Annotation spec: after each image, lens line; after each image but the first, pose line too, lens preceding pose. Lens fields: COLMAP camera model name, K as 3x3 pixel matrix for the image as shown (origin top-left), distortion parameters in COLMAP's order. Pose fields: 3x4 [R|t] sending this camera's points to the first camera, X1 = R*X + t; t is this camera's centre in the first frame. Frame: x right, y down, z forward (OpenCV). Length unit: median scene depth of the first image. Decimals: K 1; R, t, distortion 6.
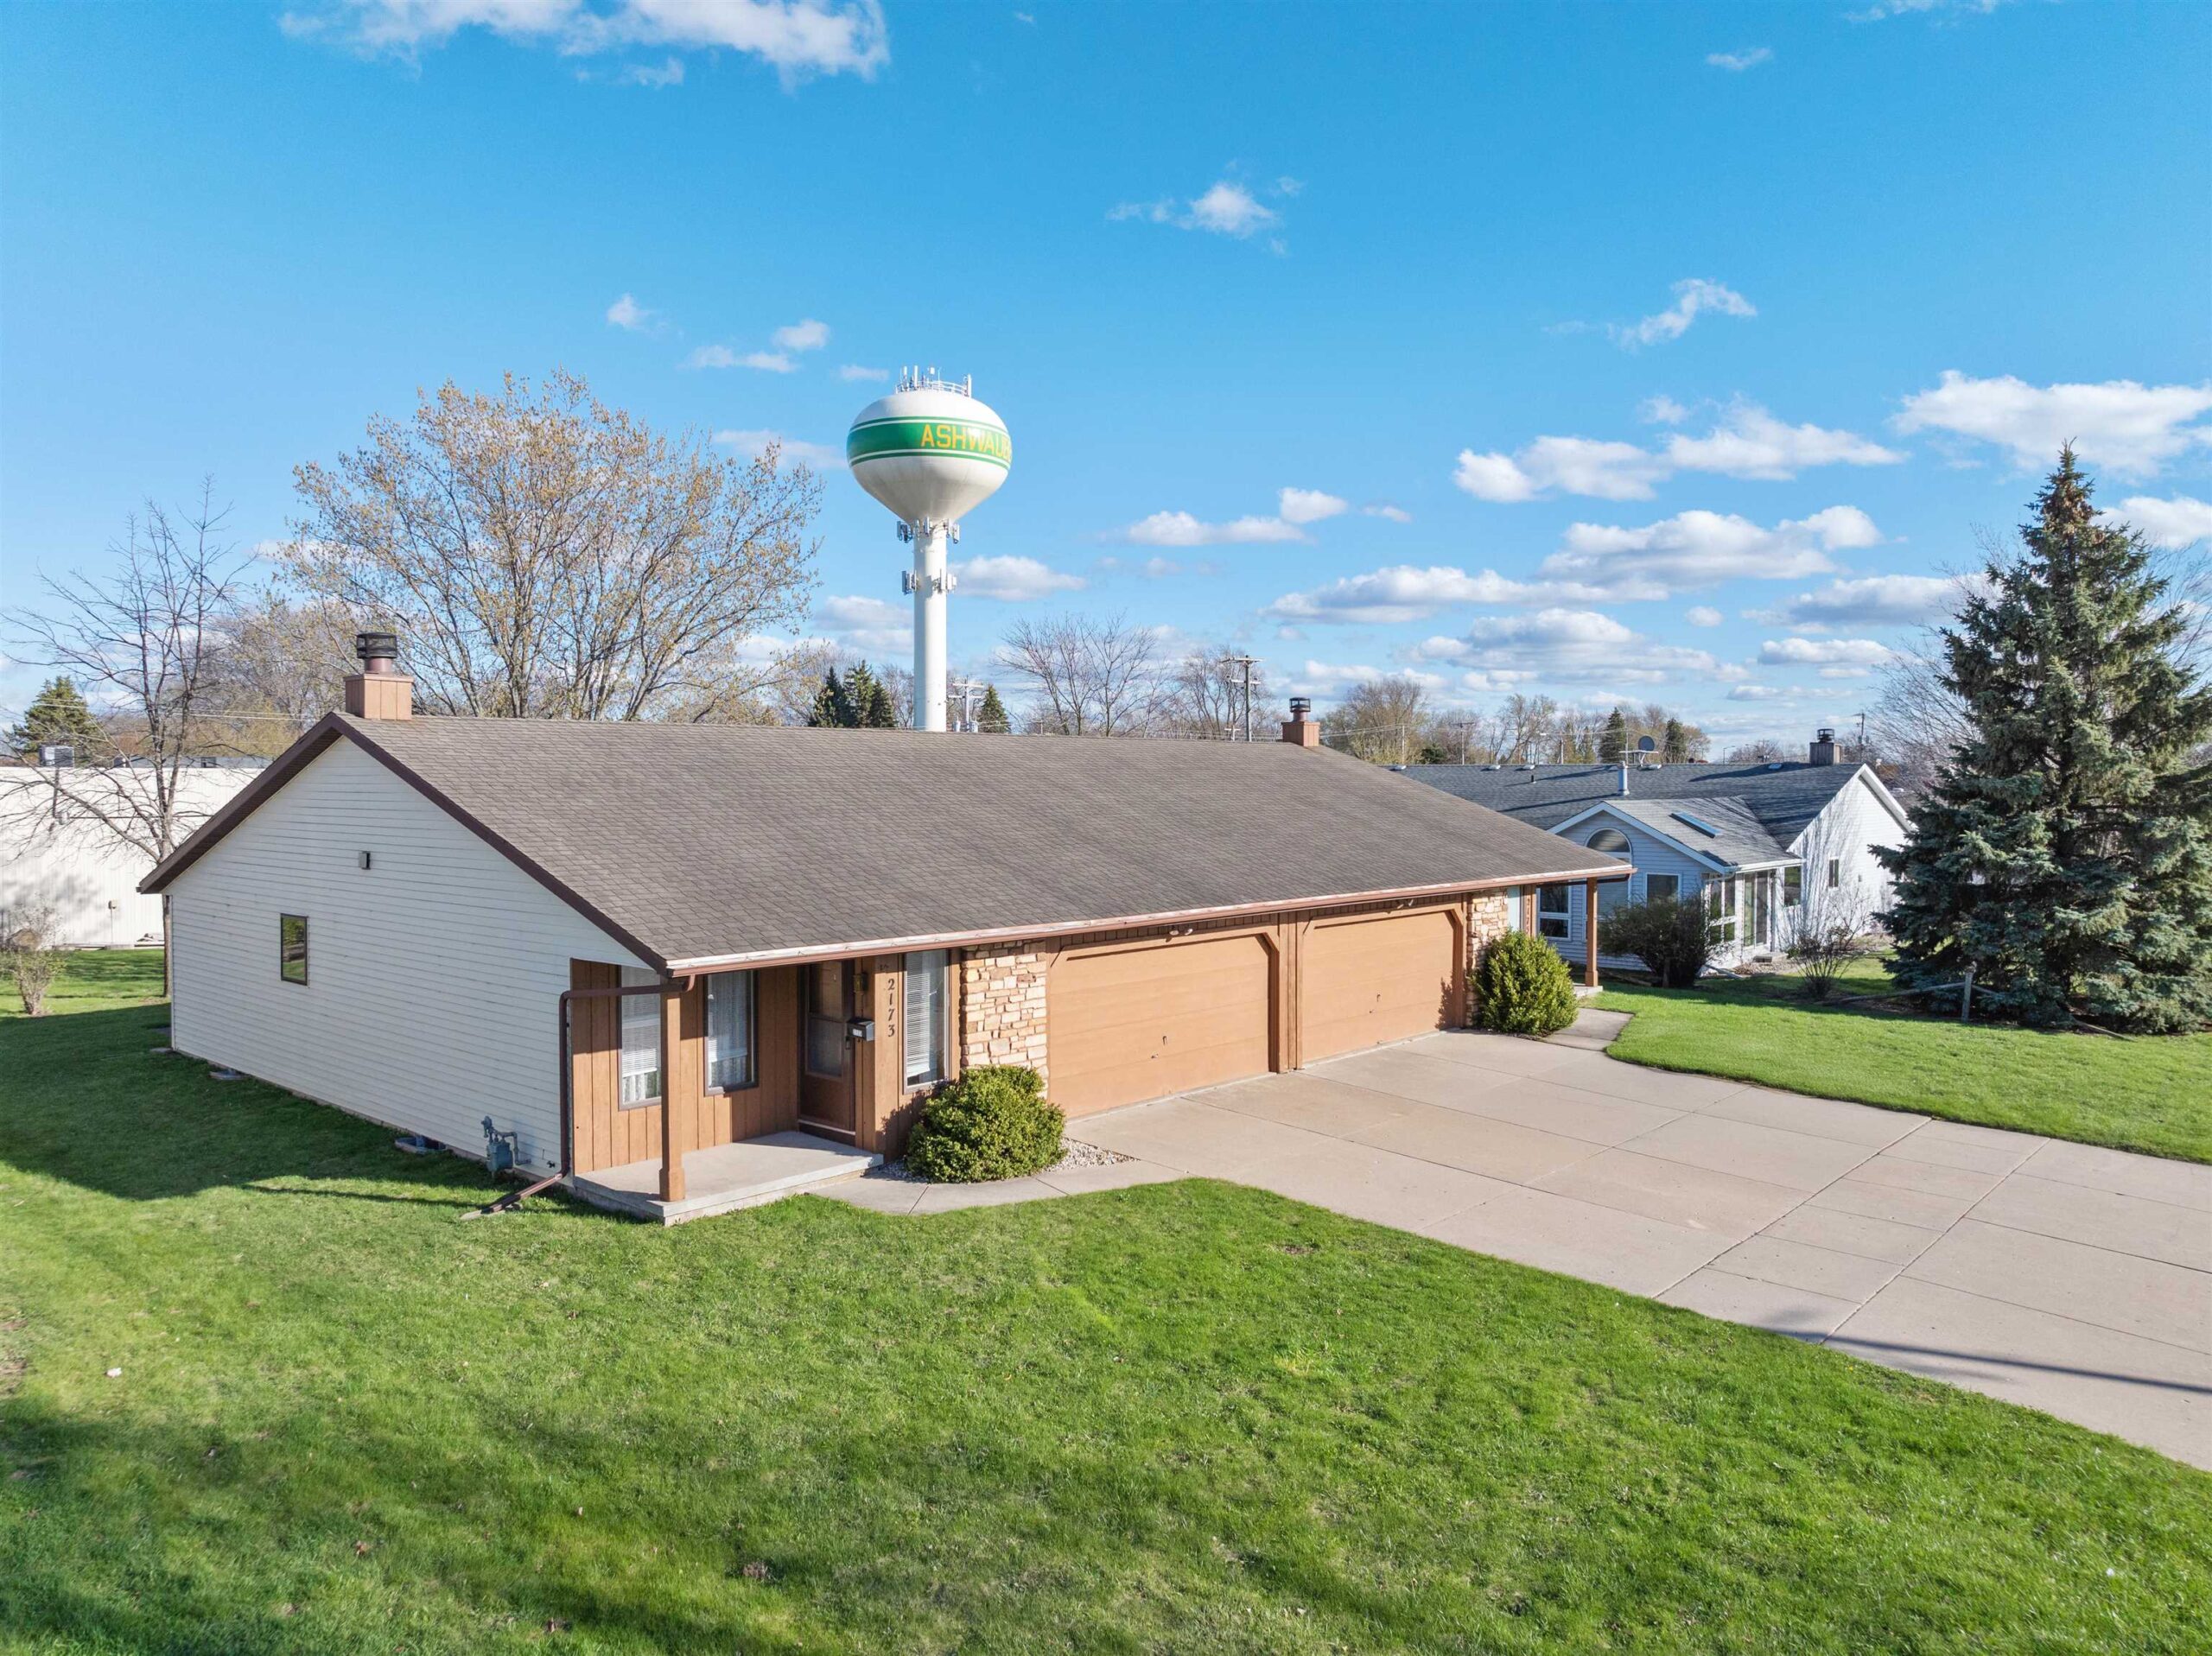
lens RADIAL K [[1585.2, 0, 1106.0], [0, 1585.2, 828.0], [0, 0, 1]] dist [-0.034243, 0.005541]
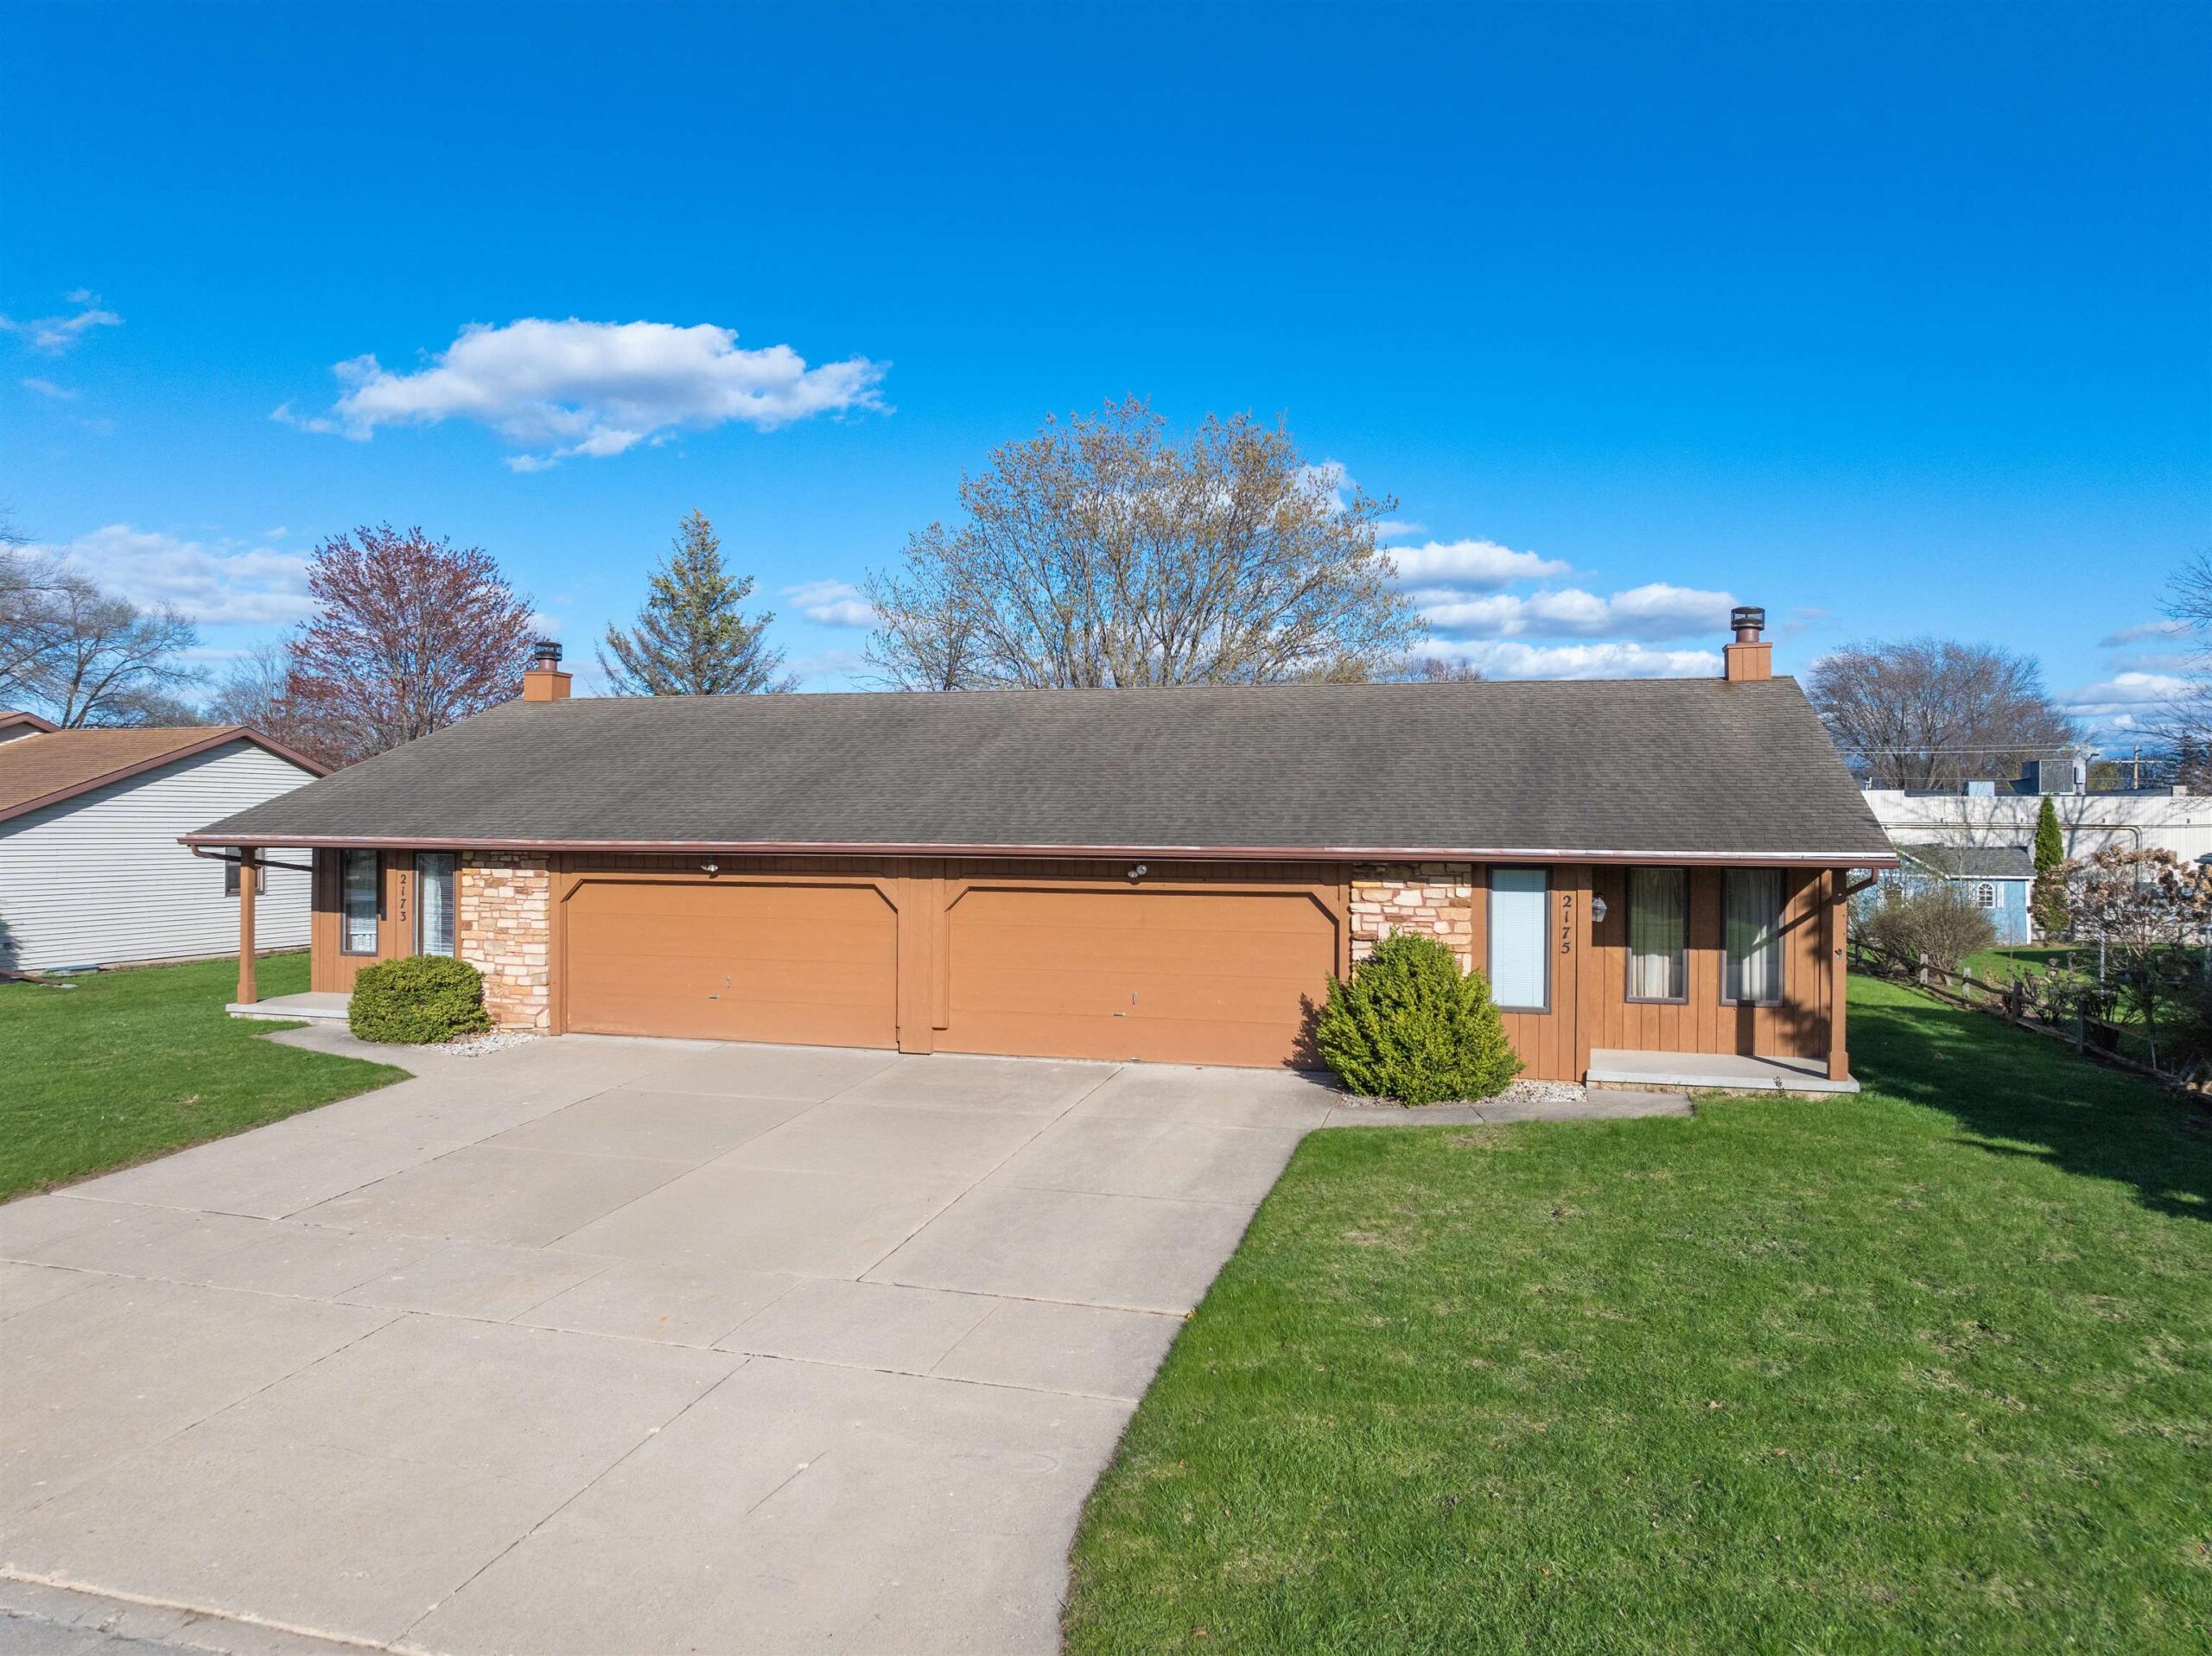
lens RADIAL K [[1585.2, 0, 1106.0], [0, 1585.2, 828.0], [0, 0, 1]] dist [-0.034243, 0.005541]
pose [[0.425395, 0.003572, -0.905001, 0.793201], [-0.035673, 0.999281, -0.012824, 0.035214], [0.904305, 0.037739, 0.425216, 0.629547]]
